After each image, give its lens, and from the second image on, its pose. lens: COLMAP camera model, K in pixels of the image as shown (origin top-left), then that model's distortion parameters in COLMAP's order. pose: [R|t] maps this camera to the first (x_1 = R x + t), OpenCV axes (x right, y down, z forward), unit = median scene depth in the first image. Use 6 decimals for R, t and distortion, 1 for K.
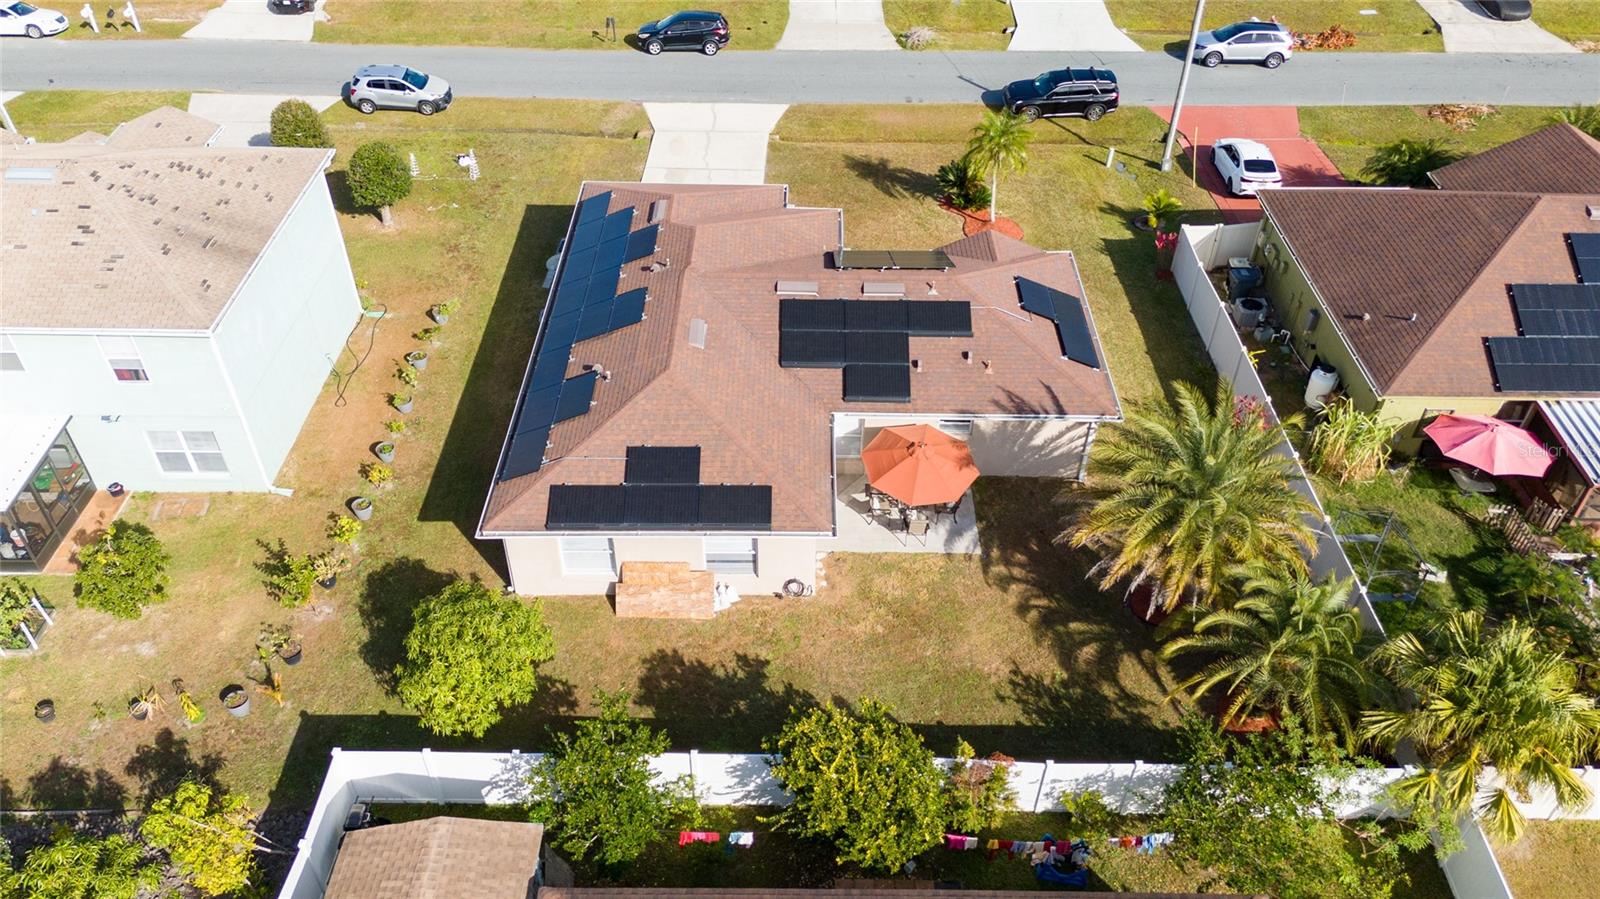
lens RADIAL K [[1177.8, 0, 802.7], [0, 1177.8, 449.1], [0, 0, 1]] dist [0.073214, -0.064015]
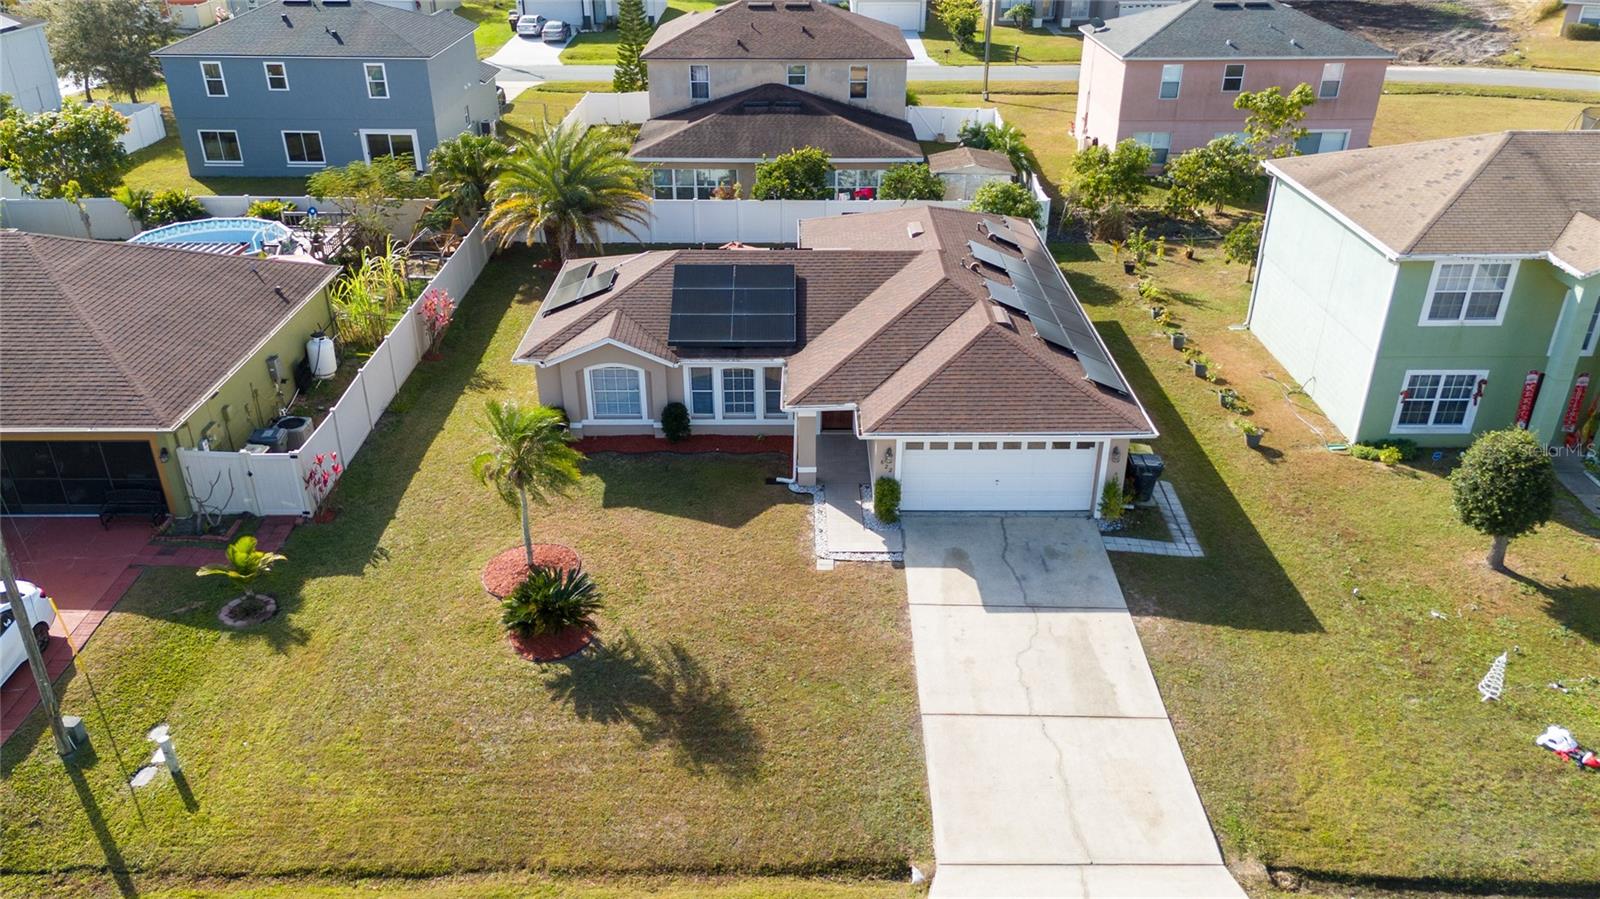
lens RADIAL K [[1177.8, 0, 807.9], [0, 1177.8, 453.3], [0, 0, 1]] dist [0.073214, -0.064015]
pose [[-0.999831, -0.005164, -0.017628, 0.033937], [-0.018296, 0.365481, 0.930639, -1.024436], [0.001637, 0.930805, -0.365513, 1.512013]]
